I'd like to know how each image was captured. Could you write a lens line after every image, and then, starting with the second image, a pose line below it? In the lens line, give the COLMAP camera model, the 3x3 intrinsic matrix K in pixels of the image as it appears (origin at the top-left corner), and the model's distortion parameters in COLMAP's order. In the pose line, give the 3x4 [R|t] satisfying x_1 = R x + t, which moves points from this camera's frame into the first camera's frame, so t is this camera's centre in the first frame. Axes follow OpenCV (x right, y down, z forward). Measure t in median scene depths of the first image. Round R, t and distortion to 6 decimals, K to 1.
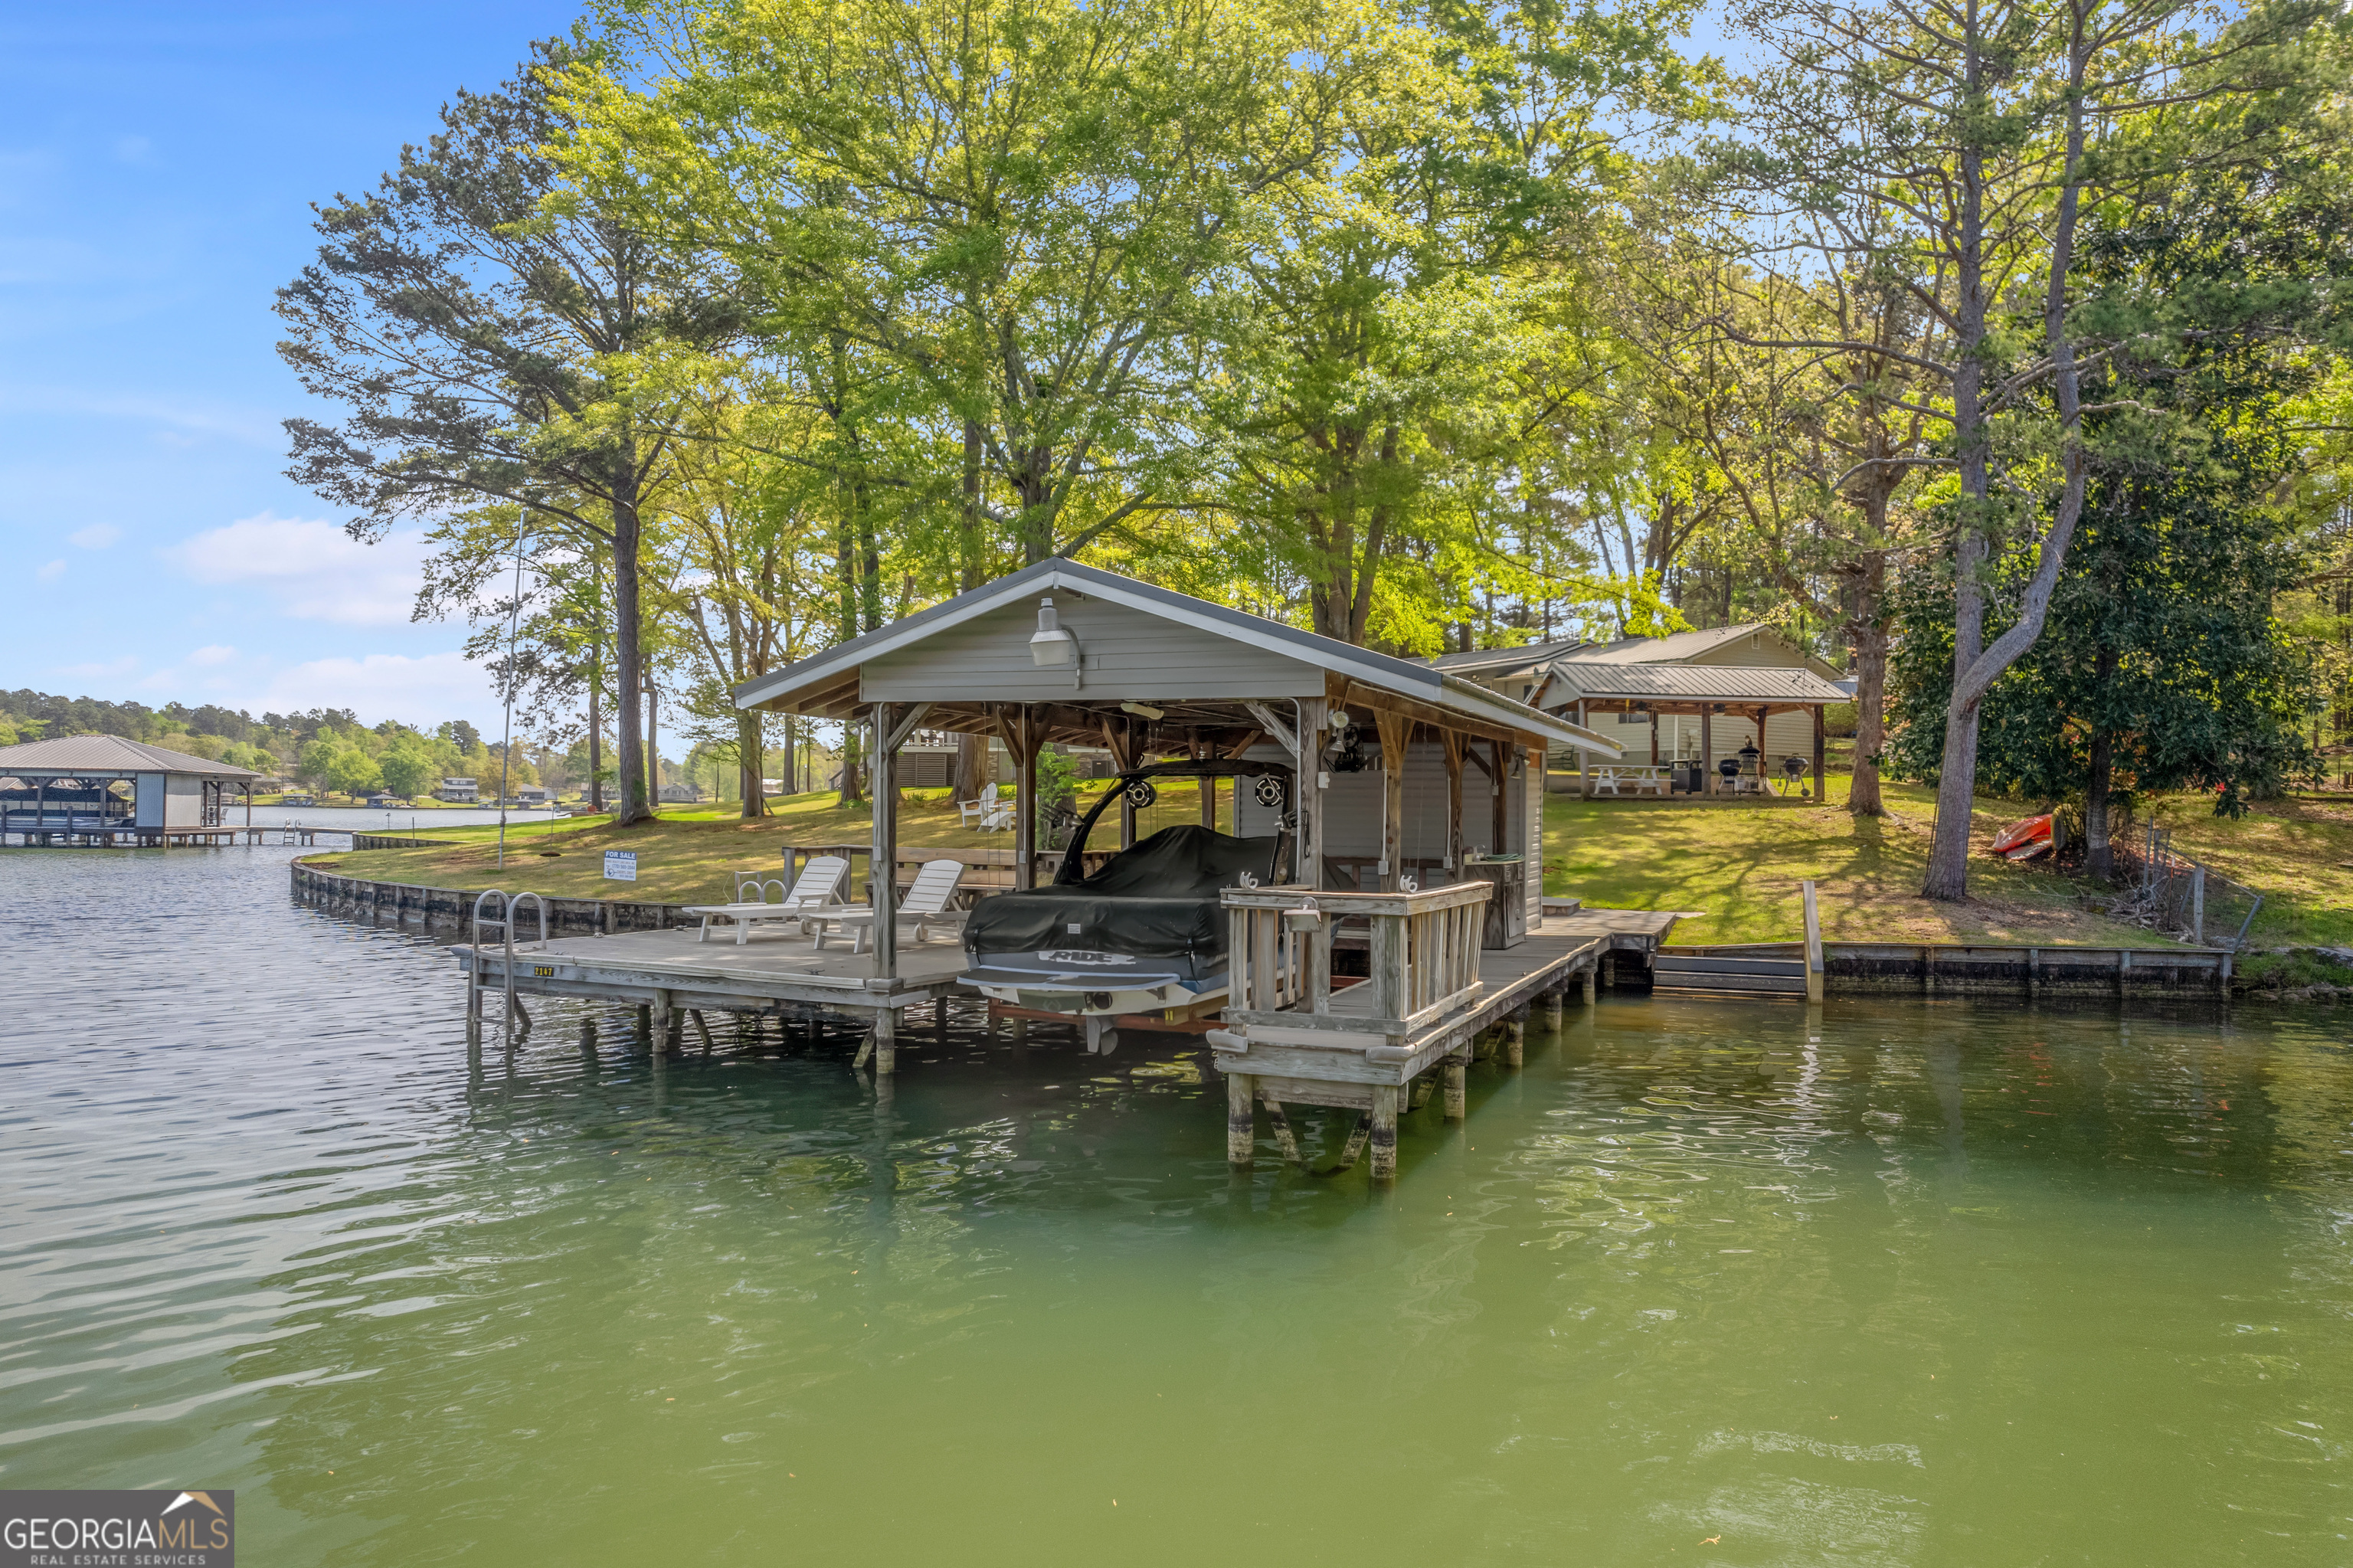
lens RADIAL K [[1517.5, 0, 1177.5], [0, 1517.5, 793.2], [0, 0, 1]] dist [-0.065657, 0.055117]
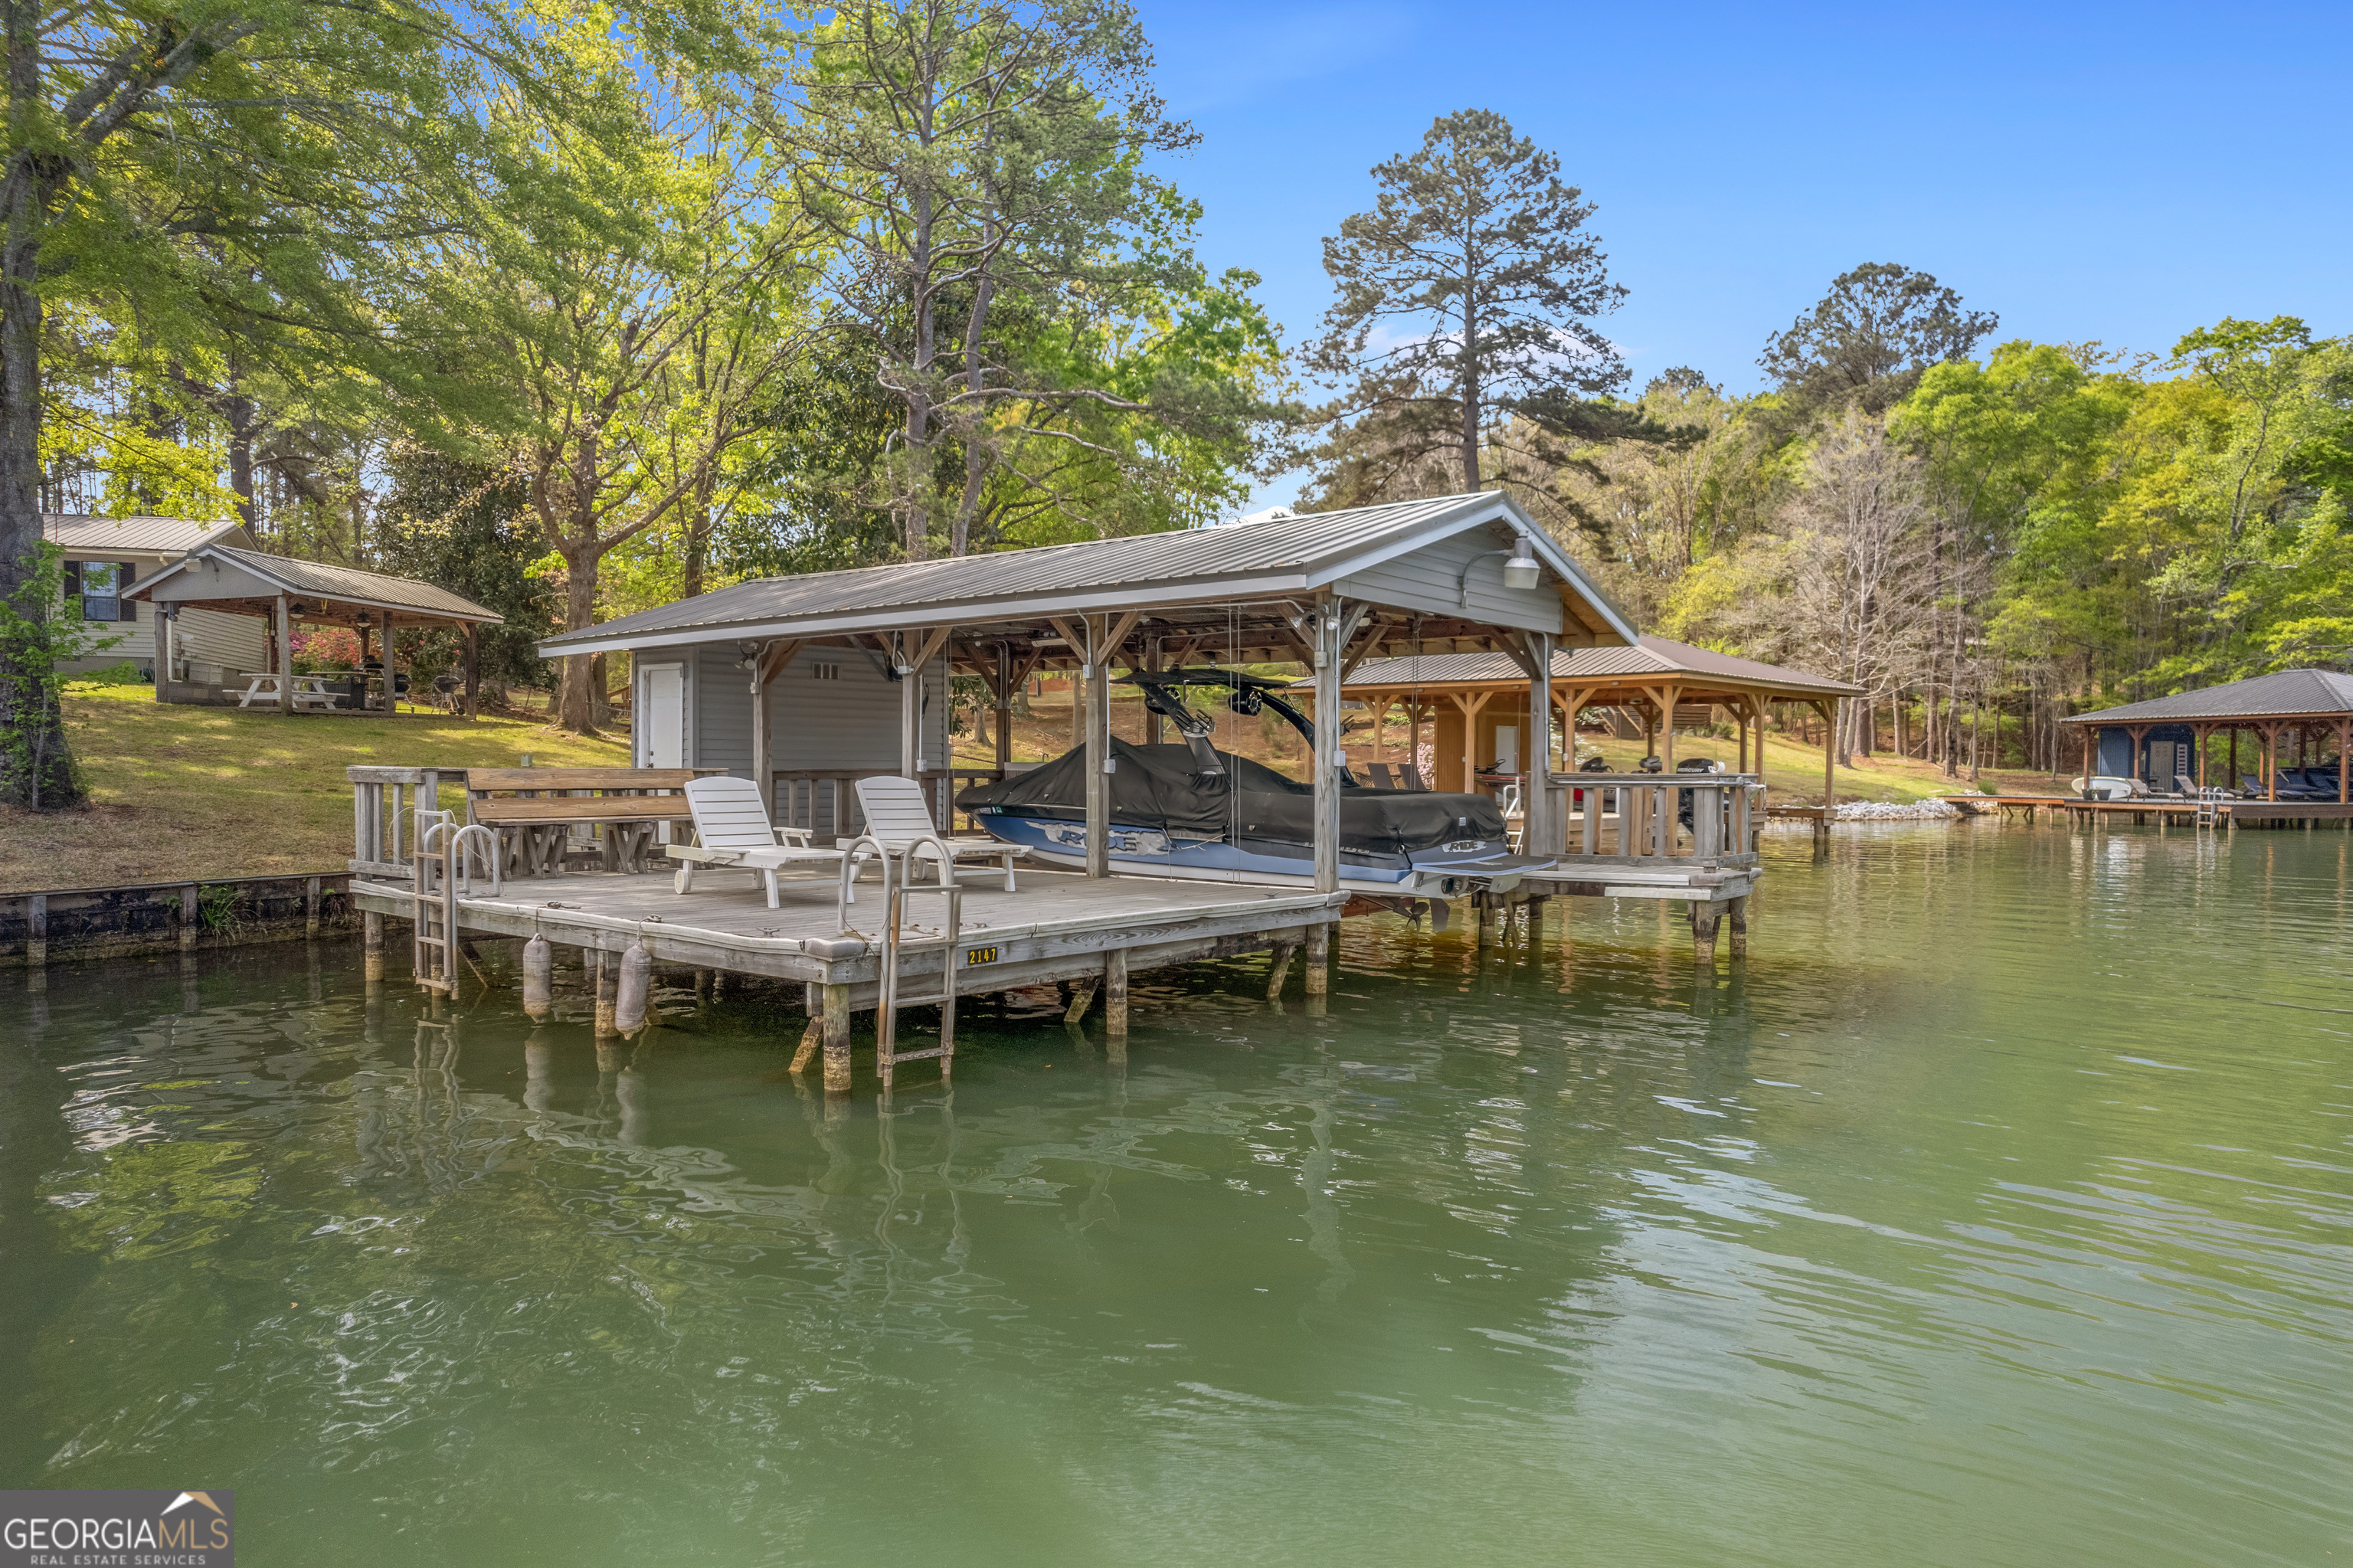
lens RADIAL K [[1517.5, 0, 1178.4], [0, 1517.5, 785.8], [0, 0, 1]] dist [-0.065657, 0.055117]
pose [[0.292555, -0.024853, 0.955926, -0.546079], [-0.015219, 0.999415, 0.030641, 0.014759], [-0.956127, -0.023513, 0.292006, 0.400819]]
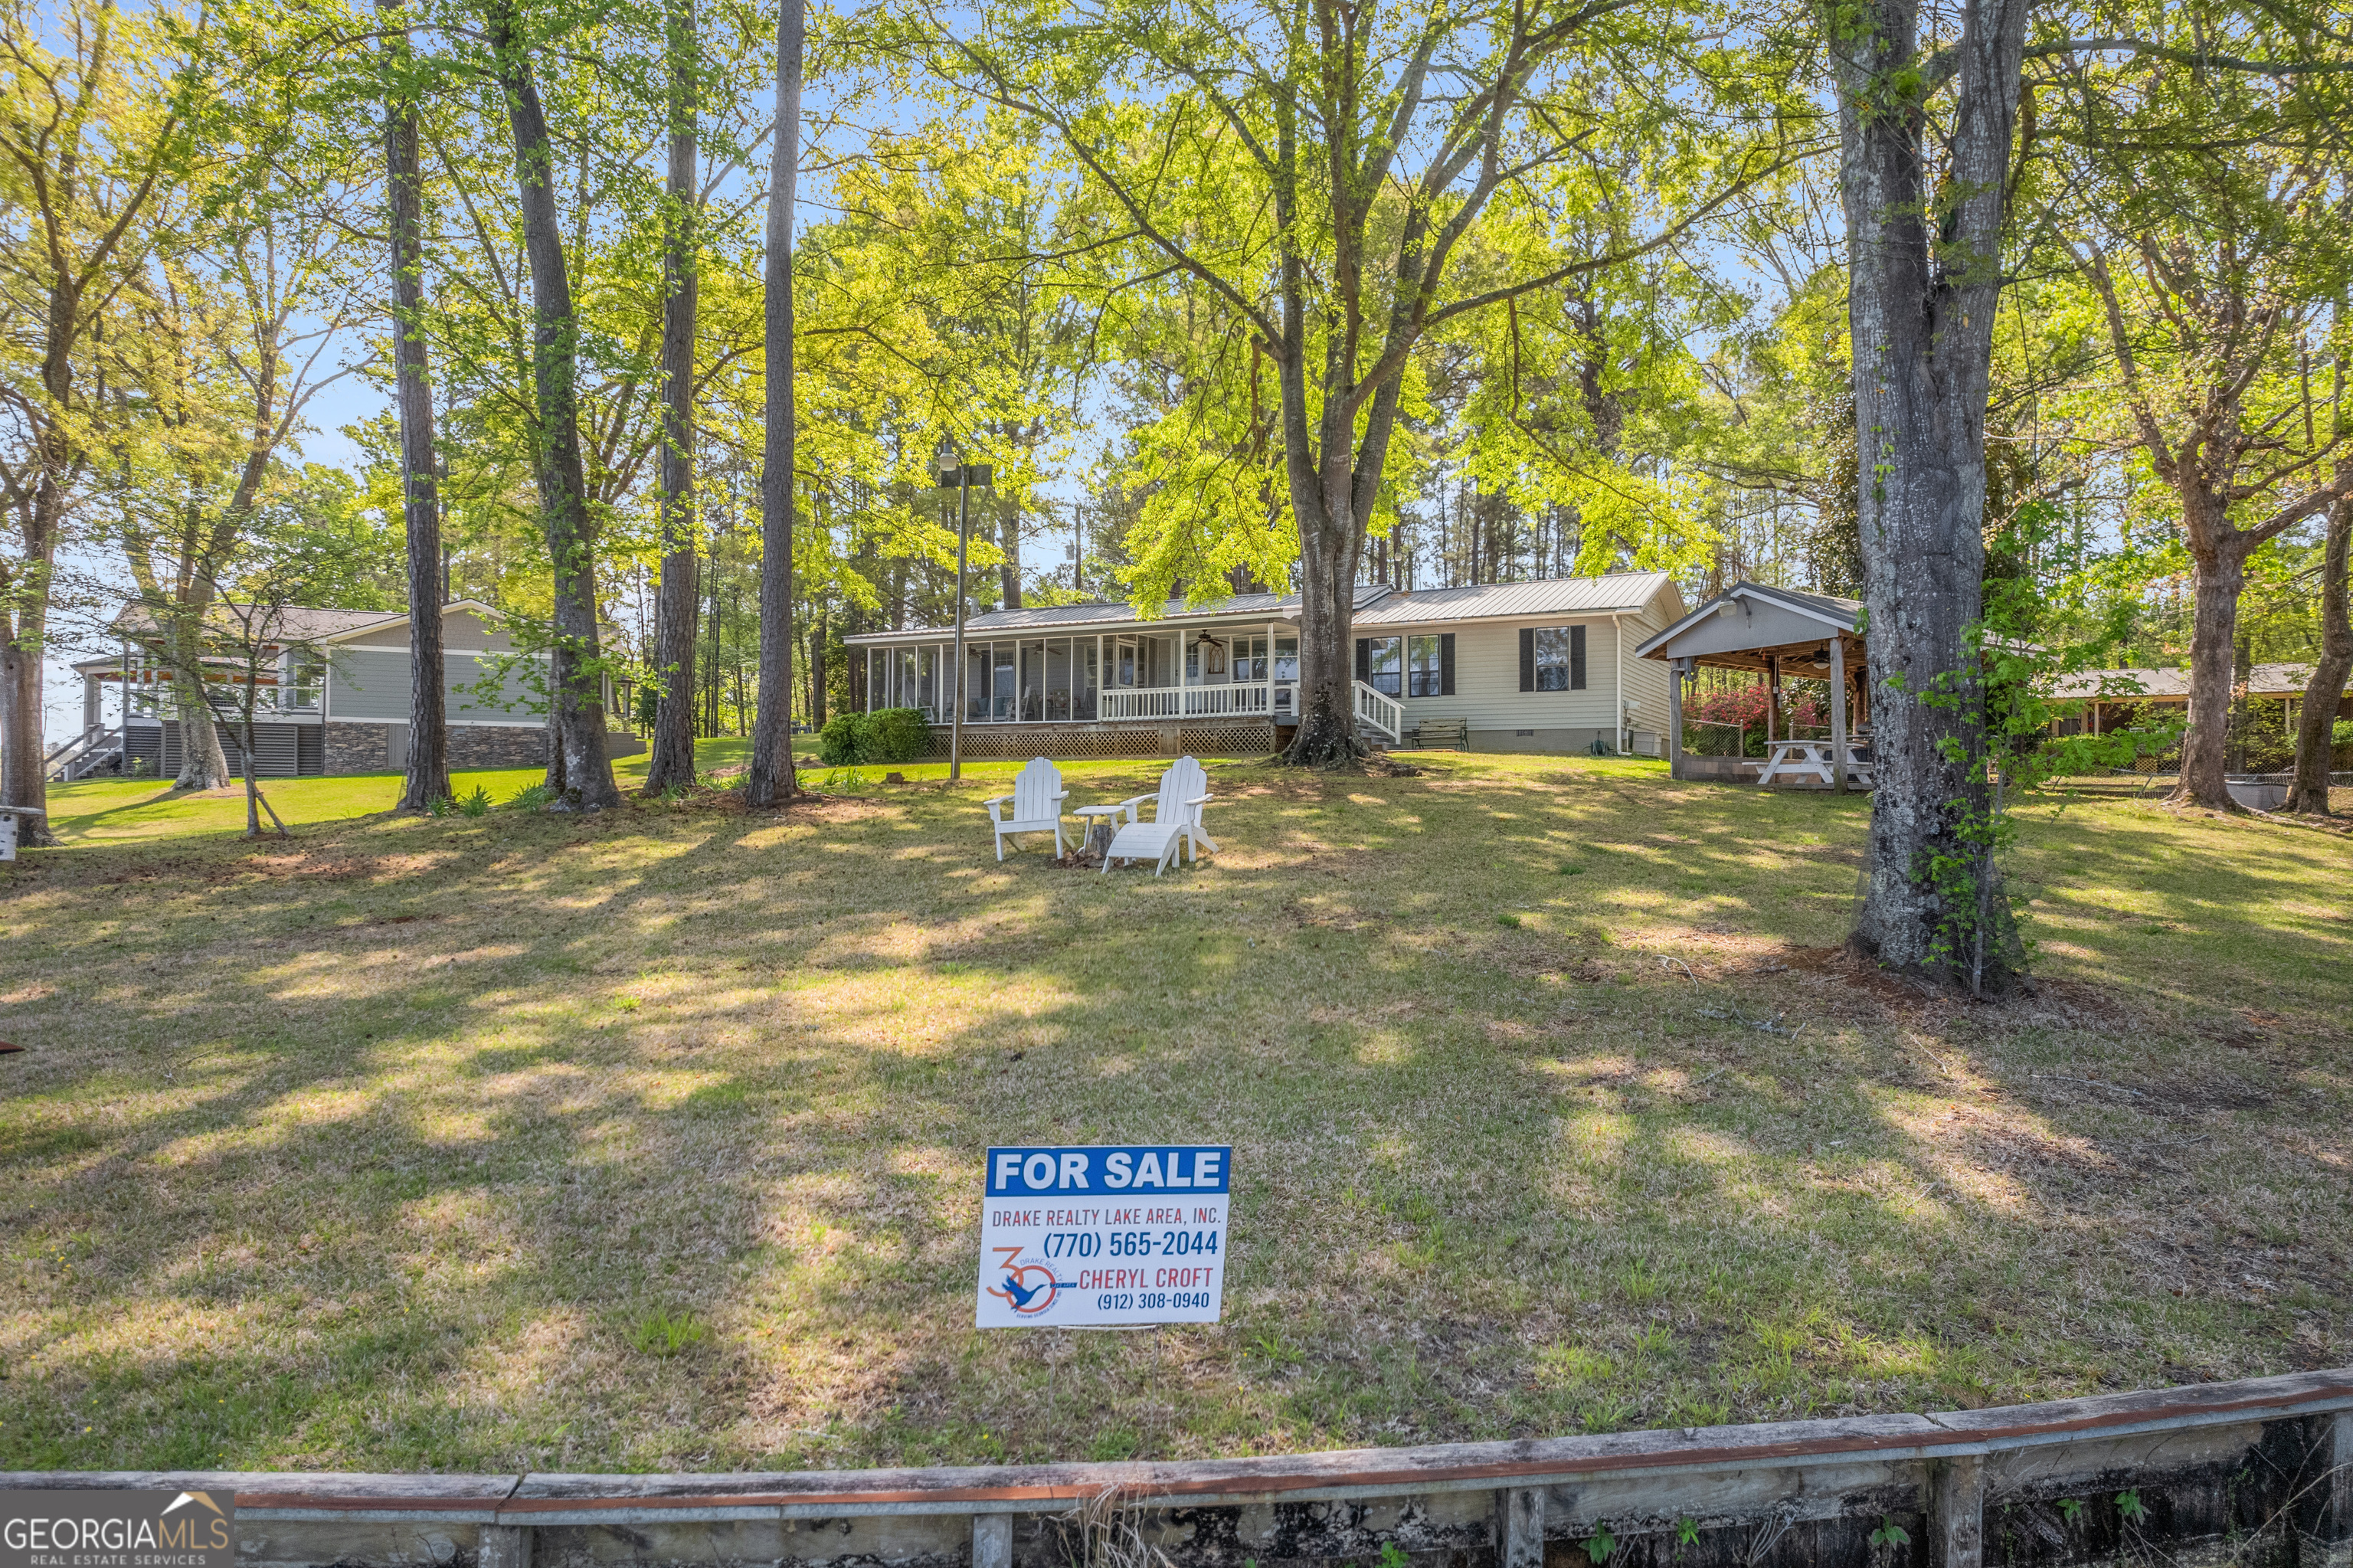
lens RADIAL K [[1517.5, 0, 1180.8], [0, 1517.5, 792.3], [0, 0, 1]] dist [-0.065657, 0.055117]
pose [[0.868684, -0.001113, 0.495365, -0.420249], [-0.000059, 0.999997, 0.002349, 0.003083], [-0.495366, -0.002069, 0.868682, 0.829772]]
